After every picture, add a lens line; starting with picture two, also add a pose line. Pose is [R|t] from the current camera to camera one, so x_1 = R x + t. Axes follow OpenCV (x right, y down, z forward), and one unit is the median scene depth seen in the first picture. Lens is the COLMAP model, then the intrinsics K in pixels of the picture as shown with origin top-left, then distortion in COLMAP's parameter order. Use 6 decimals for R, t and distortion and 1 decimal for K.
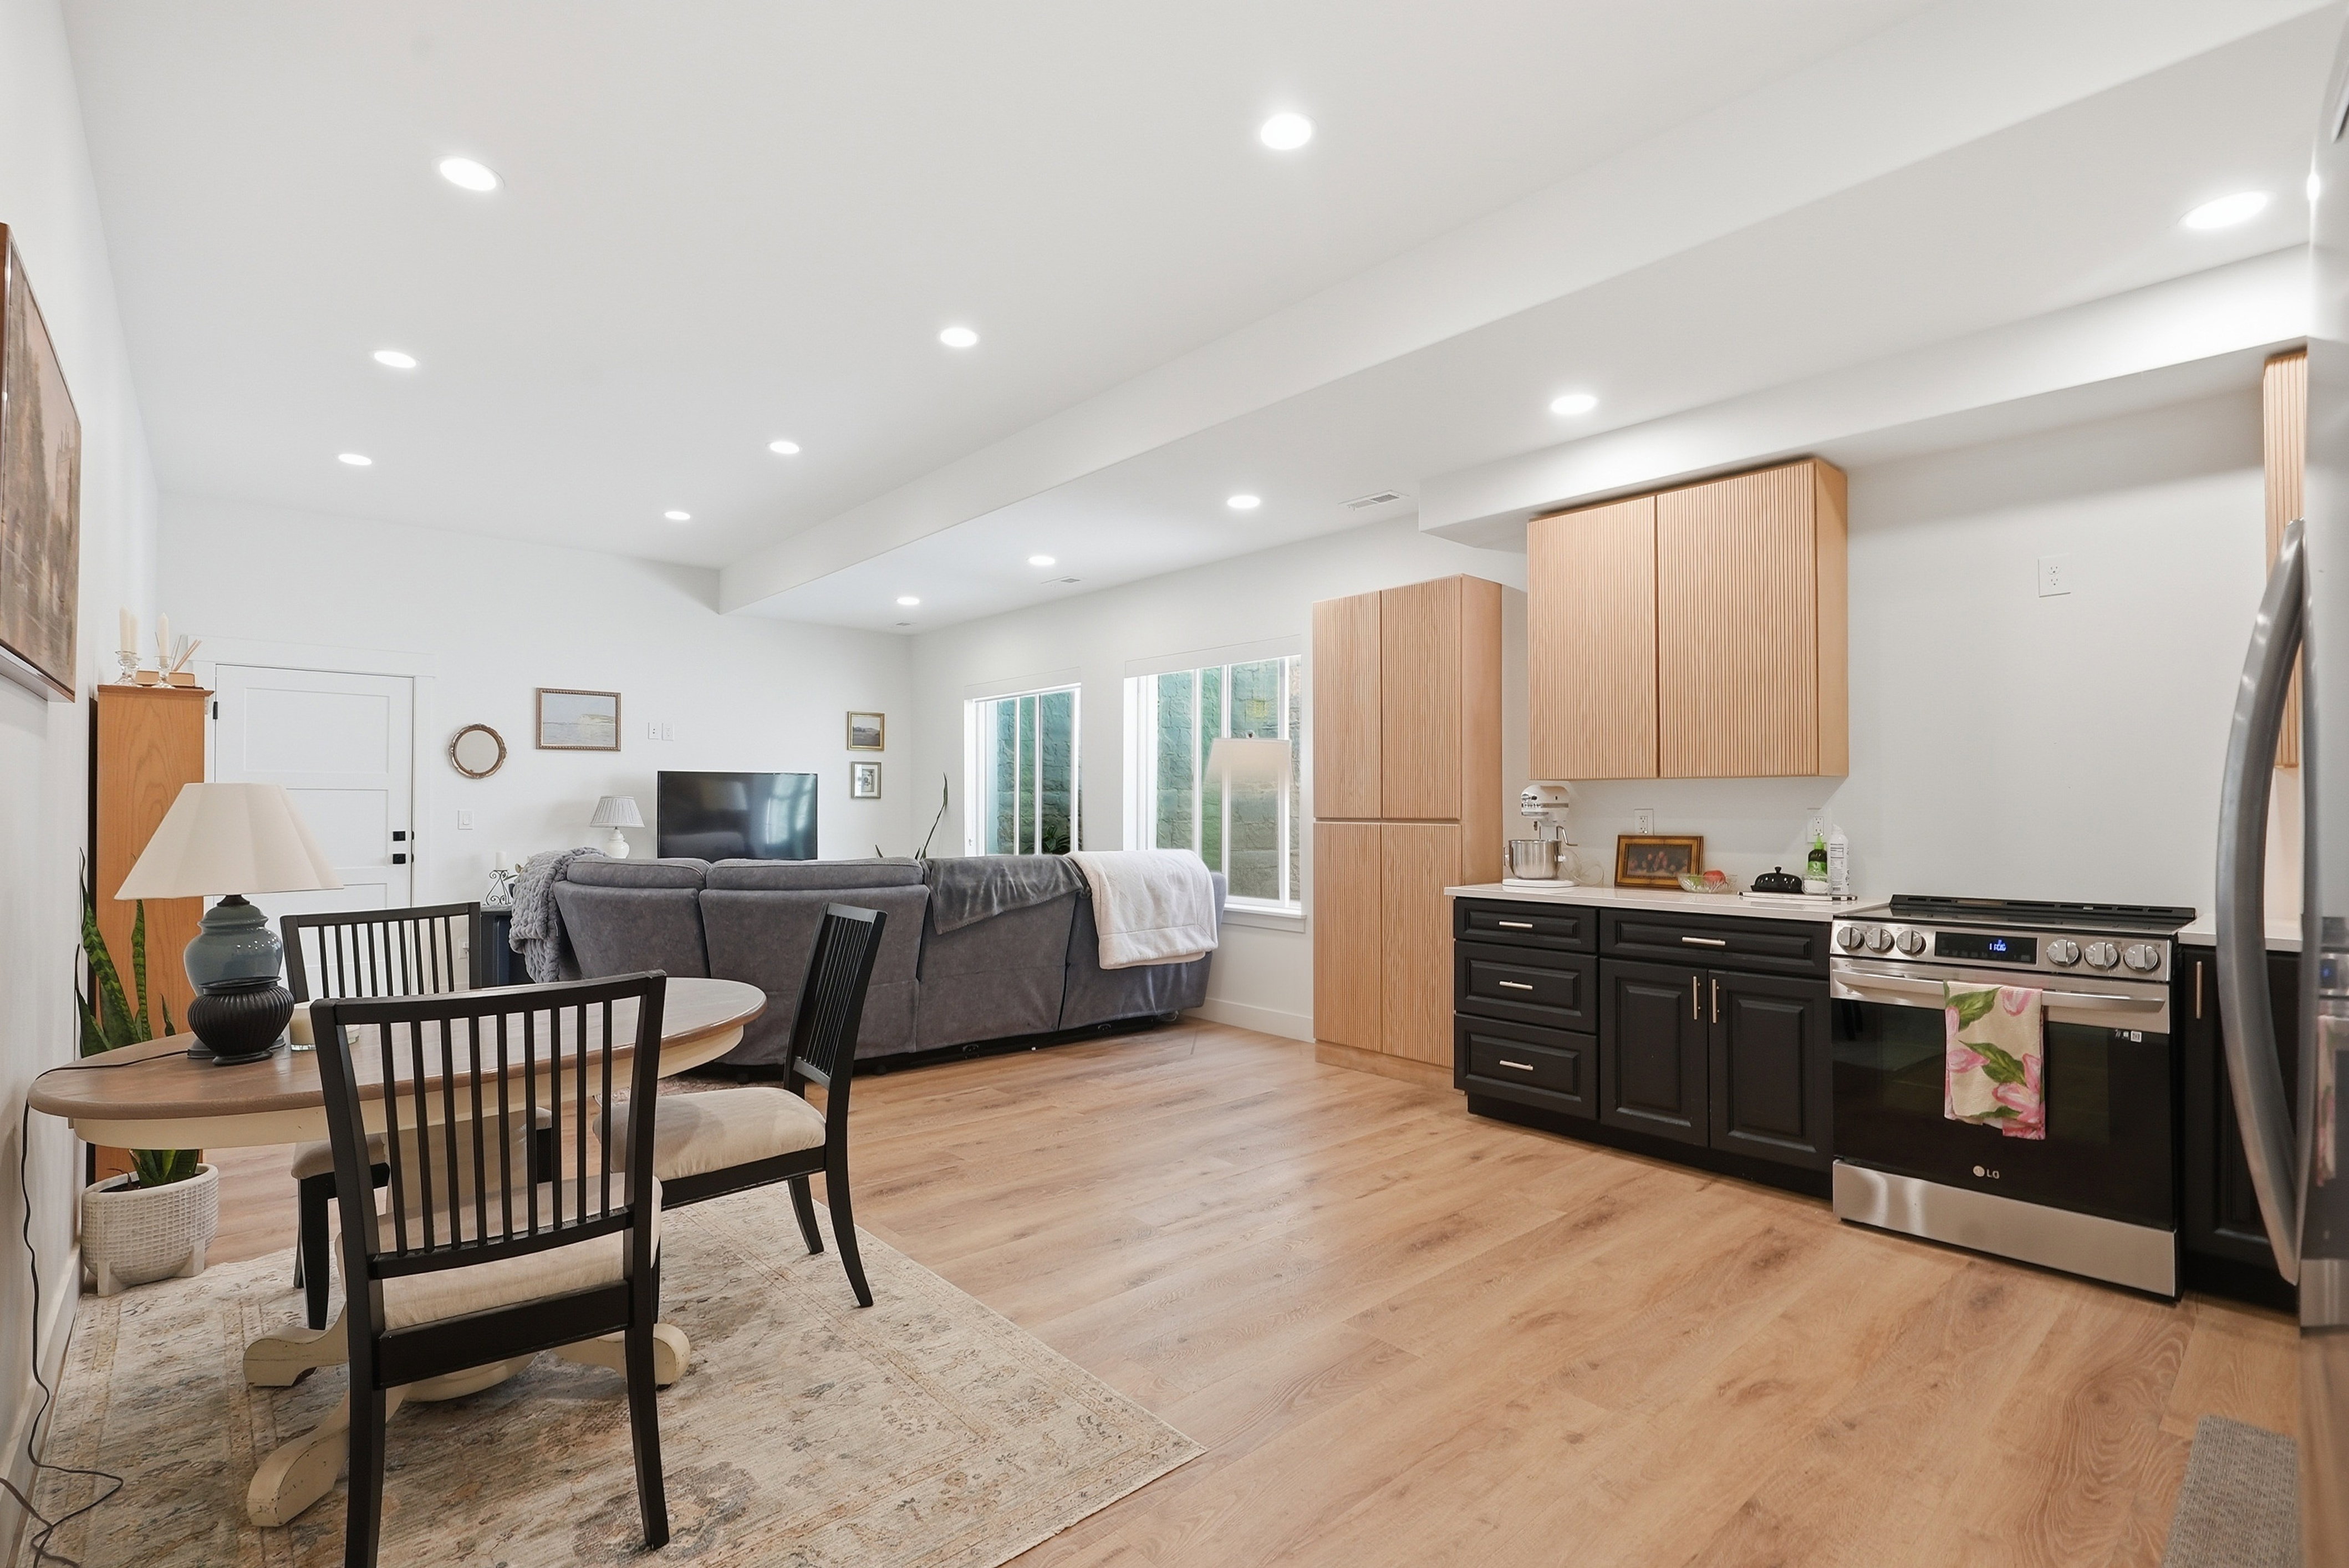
lens RADIAL K [[1068.5, 0, 1188.0], [0, 1068.5, 794.4], [0, 0, 1]] dist [-0.008113, 0.001033]
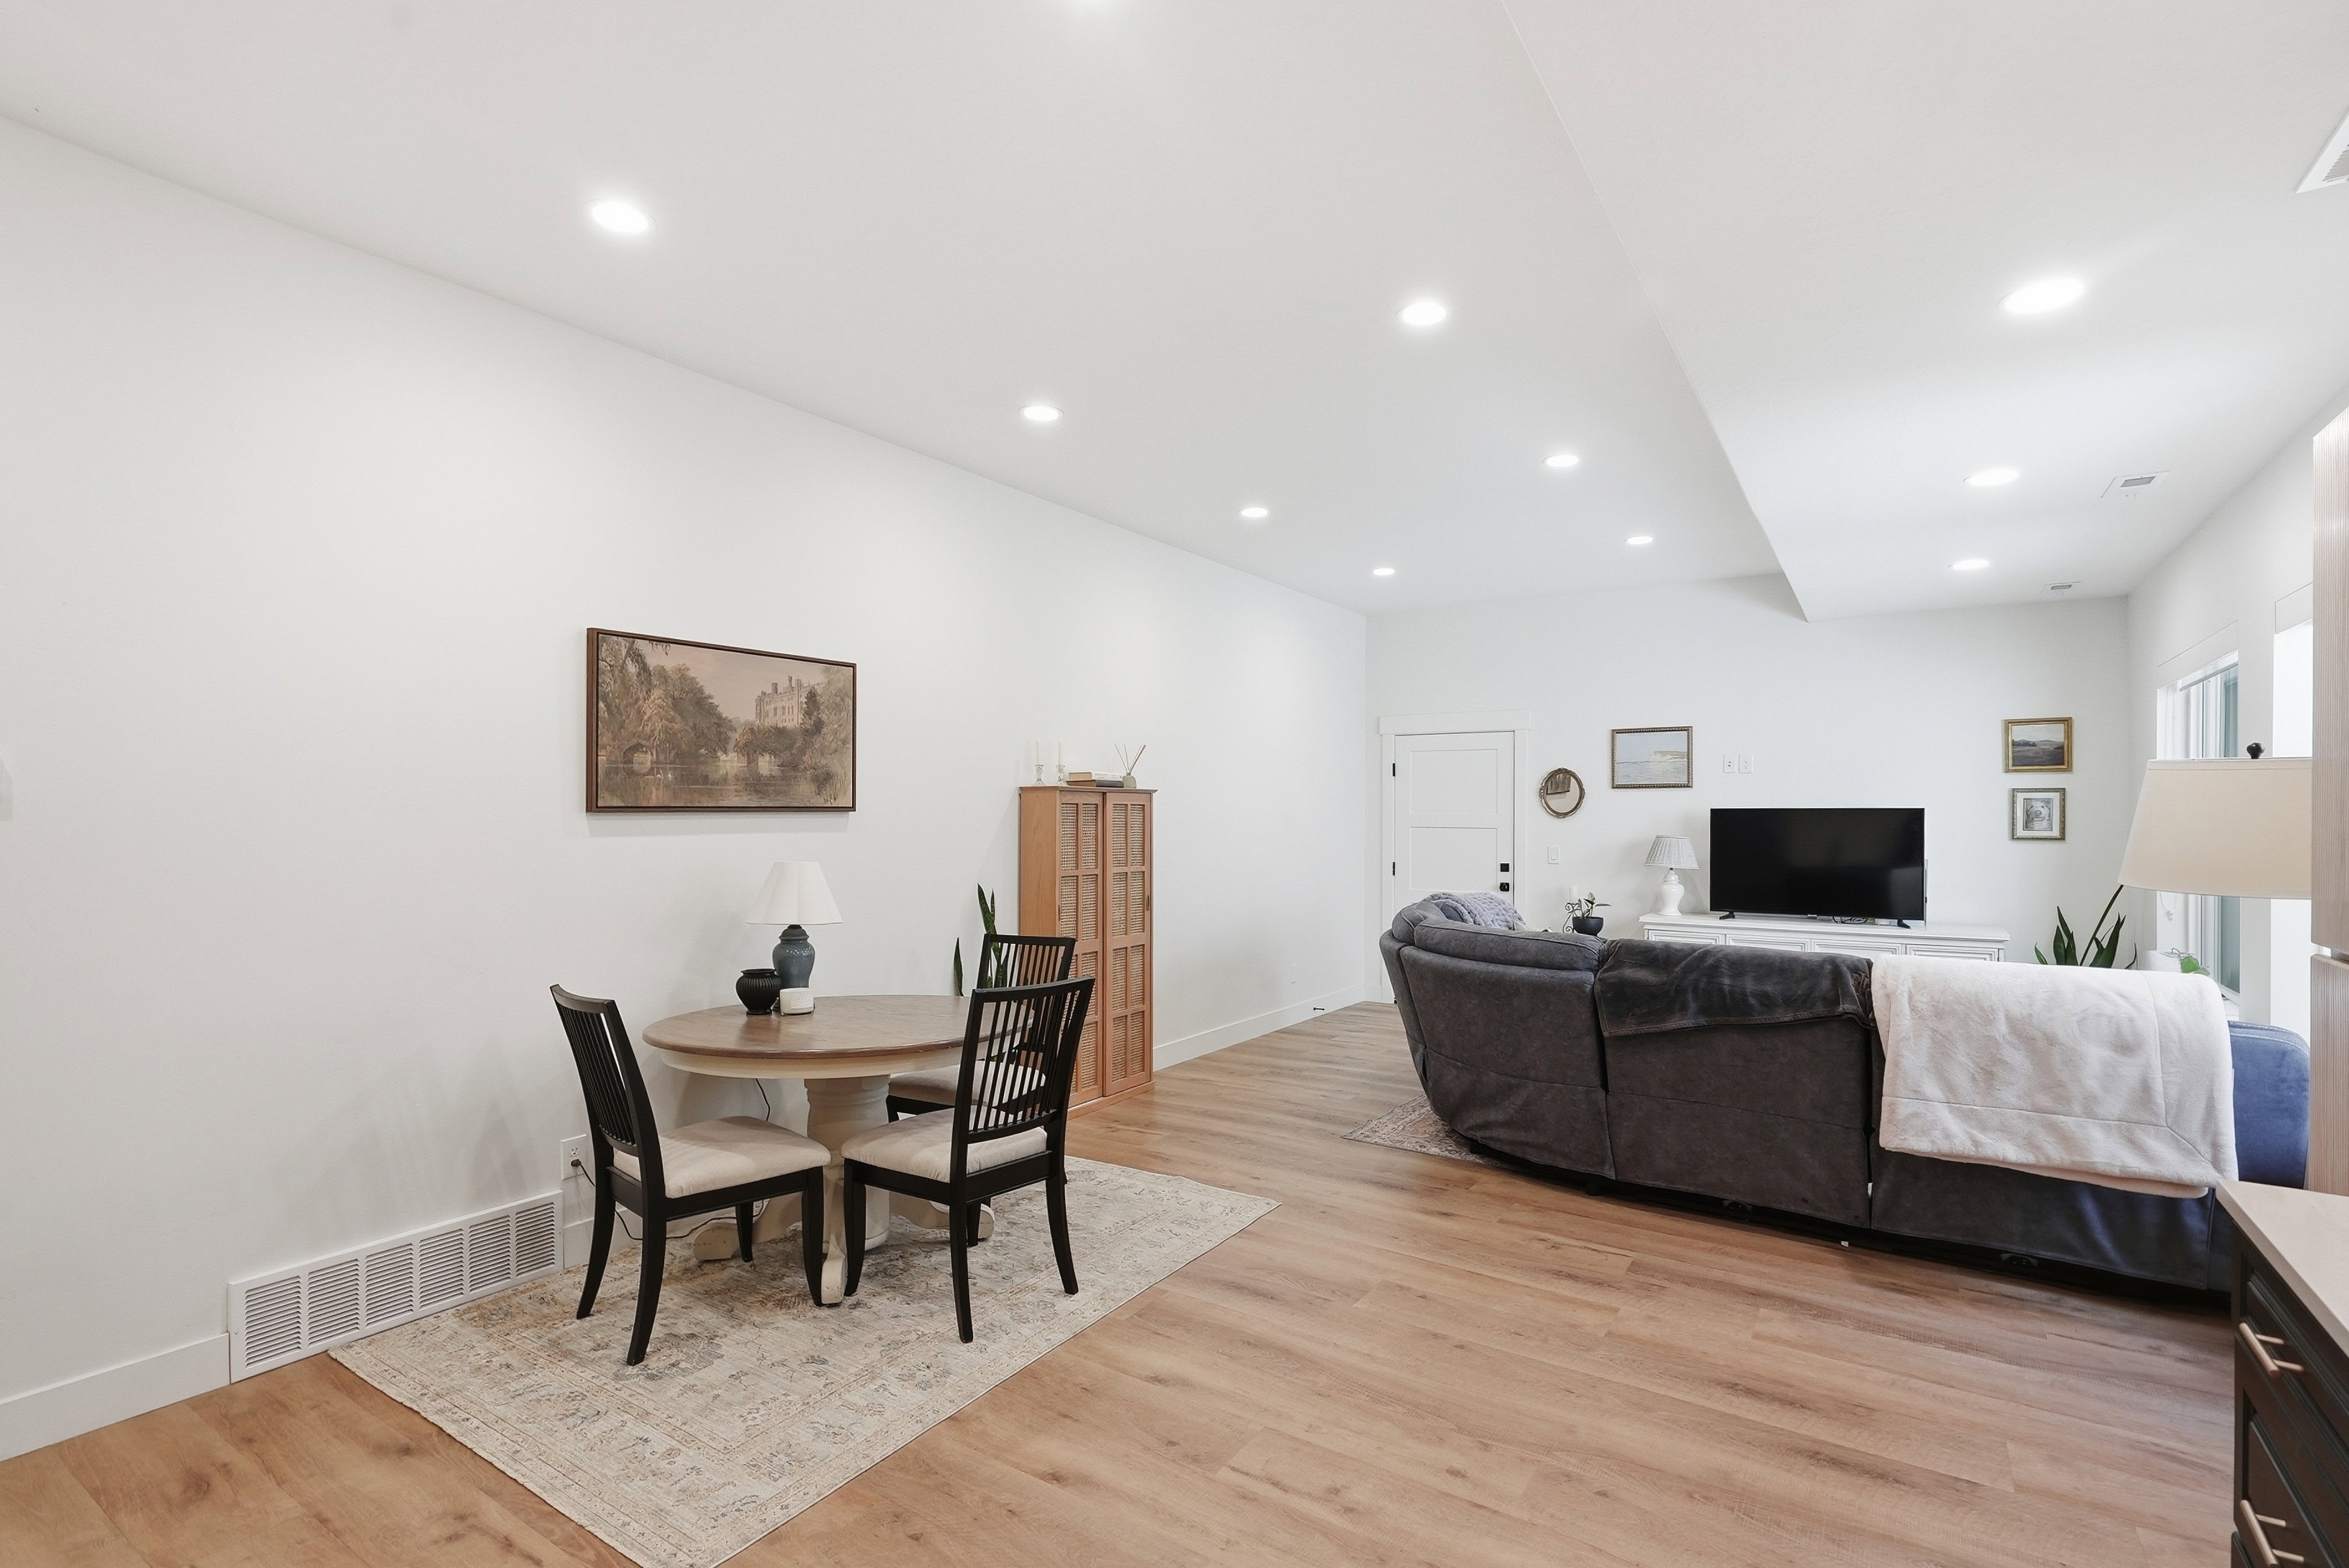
lens RADIAL K [[1074.4, 0, 1168.6], [0, 1074.4, 809.8], [0, 0, 1]] dist [-0.012564, 0.000184]
pose [[0.258148, -0.003499, -0.966099, 0.385120], [0.008194, 0.999965, -0.001432, -0.032604], [0.966070, -0.007547, 0.258168, 0.425534]]
